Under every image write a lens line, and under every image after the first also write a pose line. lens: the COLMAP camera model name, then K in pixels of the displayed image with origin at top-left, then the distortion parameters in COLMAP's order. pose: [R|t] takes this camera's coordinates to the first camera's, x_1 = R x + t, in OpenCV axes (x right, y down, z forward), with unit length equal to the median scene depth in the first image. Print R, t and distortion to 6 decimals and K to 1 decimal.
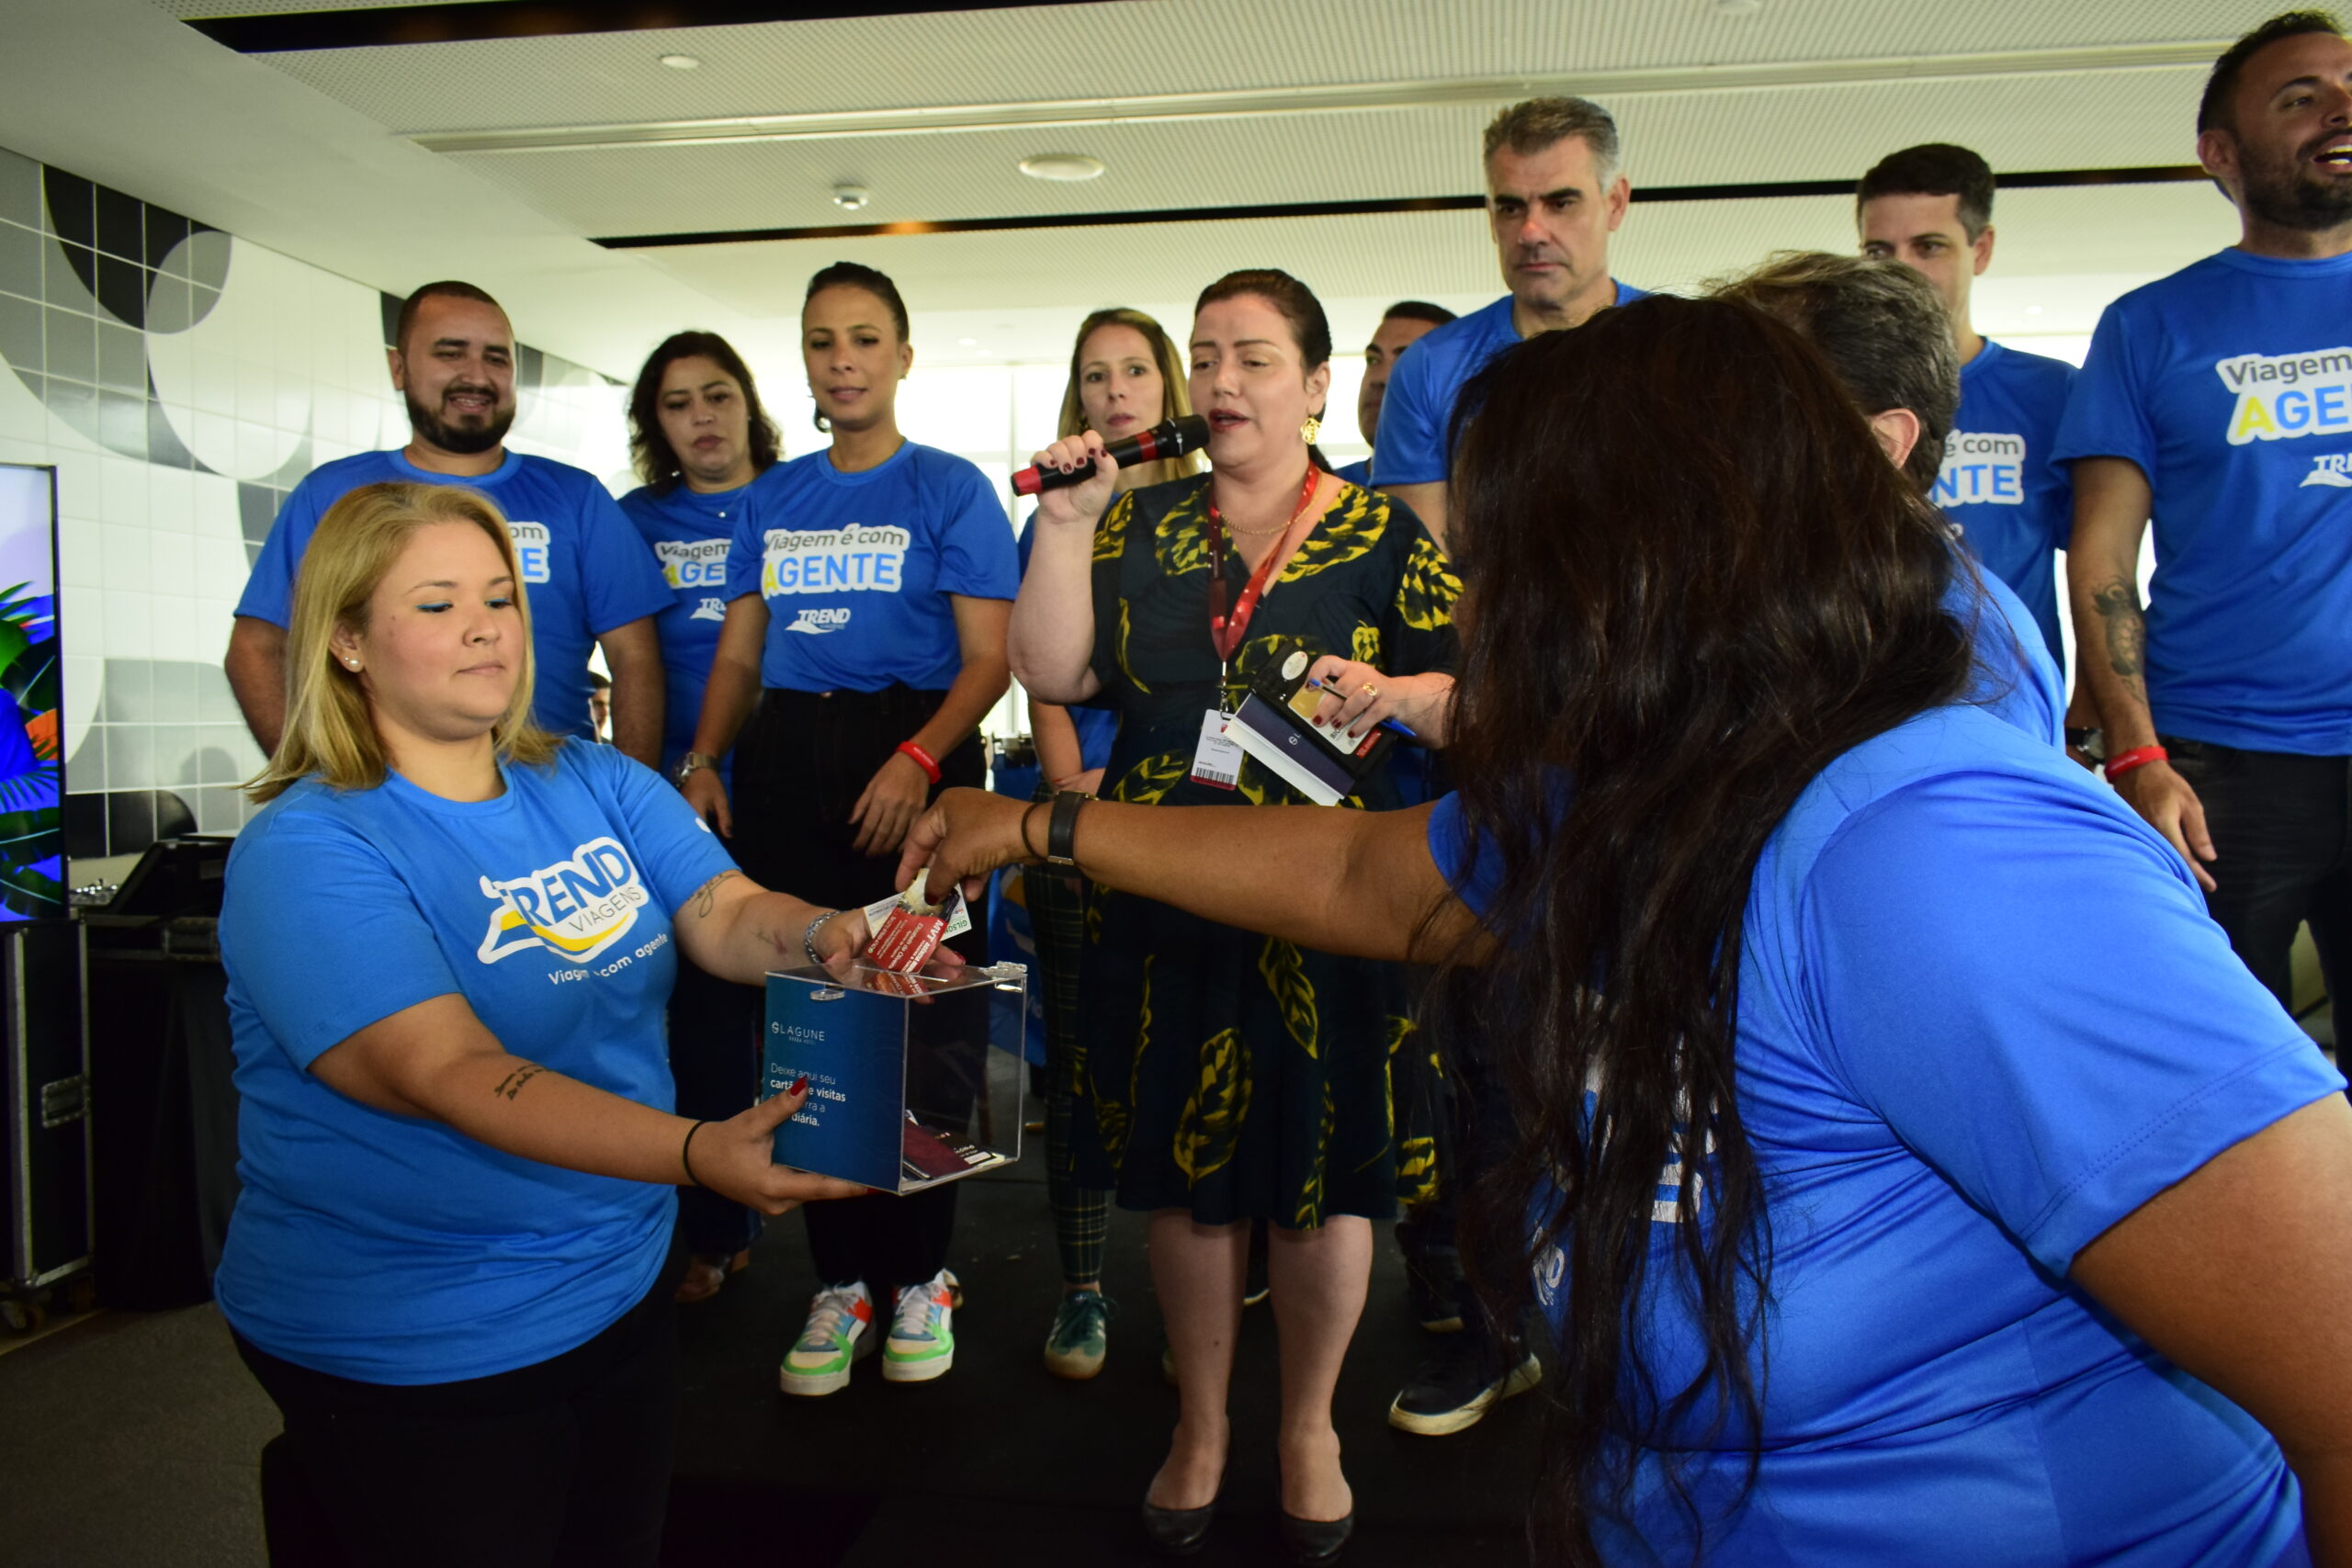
lens RADIAL K [[1932.7, 0, 1161.1], [0, 1932.7, 790.0], [0, 0, 1]] dist [0.010380, 0.007115]
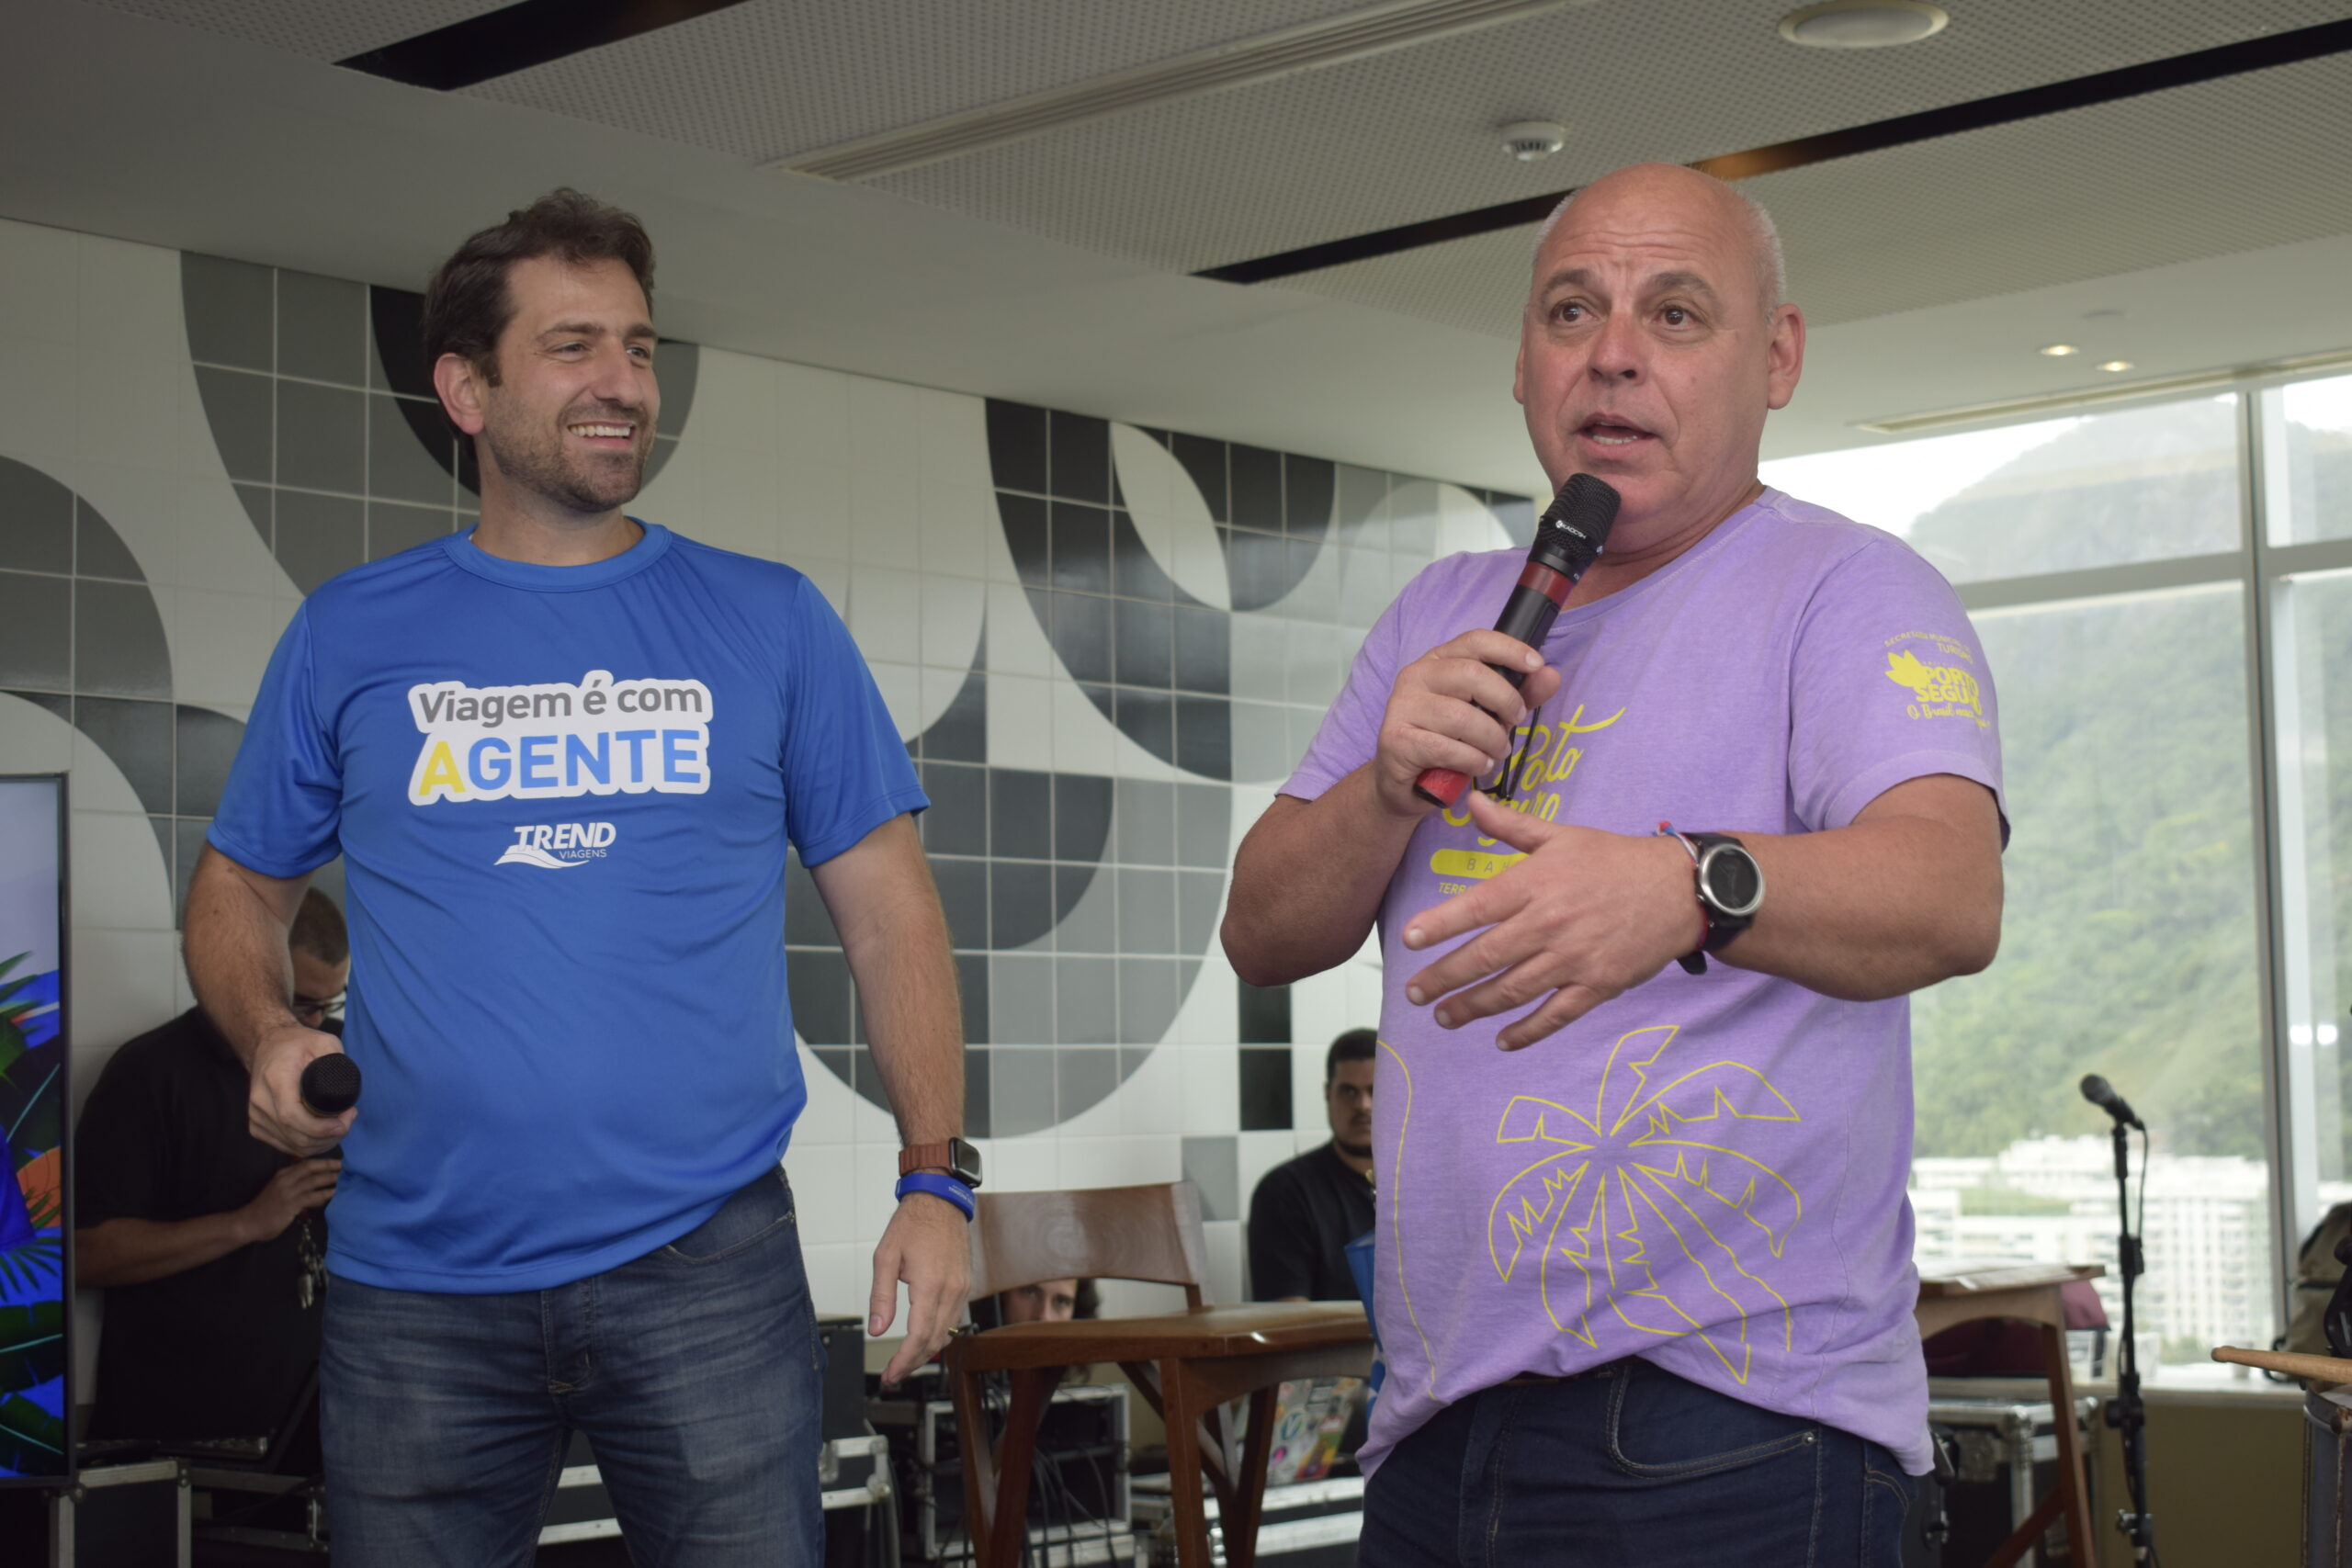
lens RADIAL K [[3855.0, 0, 1172.1], [0, 3855.0, 781.2], [0, 0, 1]] dist [-0.063375, 0.000000]
pose [[0.834185, -0.056447, -0.548588, 0.366203], [-0.007468, 0.993500, -0.113584, -0.017286], [0.551433, 0.098847, 0.828342, 0.116174]]
